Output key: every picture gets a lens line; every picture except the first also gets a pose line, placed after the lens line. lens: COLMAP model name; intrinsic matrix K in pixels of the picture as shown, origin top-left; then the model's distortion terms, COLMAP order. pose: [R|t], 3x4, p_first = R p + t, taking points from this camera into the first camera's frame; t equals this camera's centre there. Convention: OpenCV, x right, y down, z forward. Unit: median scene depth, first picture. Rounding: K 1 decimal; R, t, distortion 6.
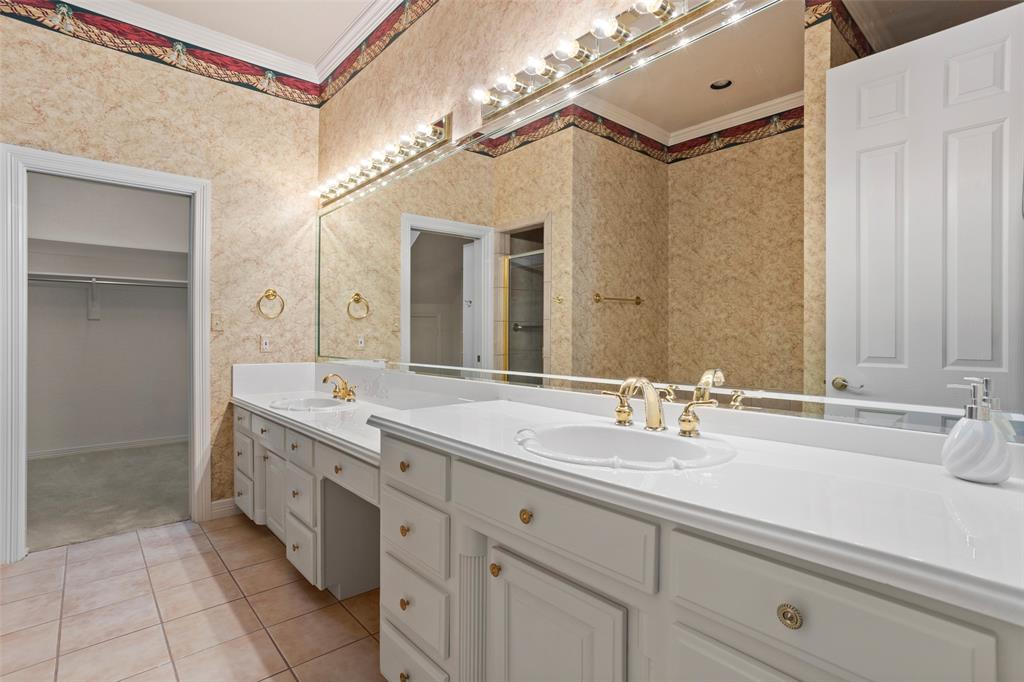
lens RADIAL K [[510.0, 0, 507.8], [0, 510.0, 329.1], [0, 0, 1]] dist [-0.061229, 0.038847]
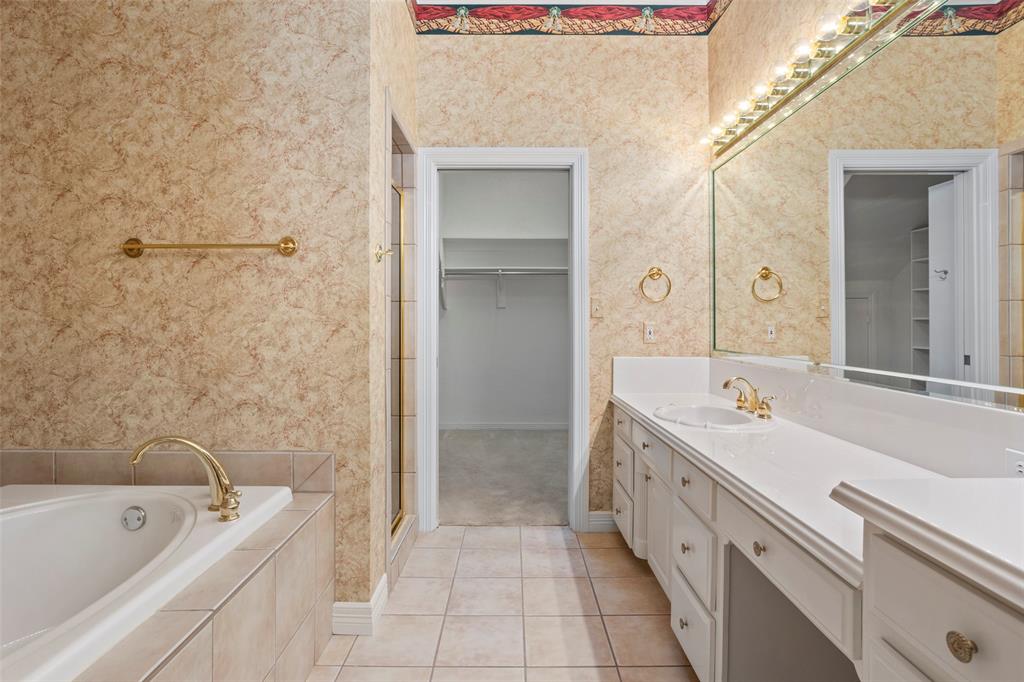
lens RADIAL K [[510.6, 0, 495.6], [0, 510.6, 321.3], [0, 0, 1]] dist [-0.071412, 0.033183]
pose [[0.733533, -0.000422, -0.679653, -0.107197], [0.005547, 0.999970, 0.005367, 0.004147], [0.679631, -0.007707, 0.733514, 0.233155]]
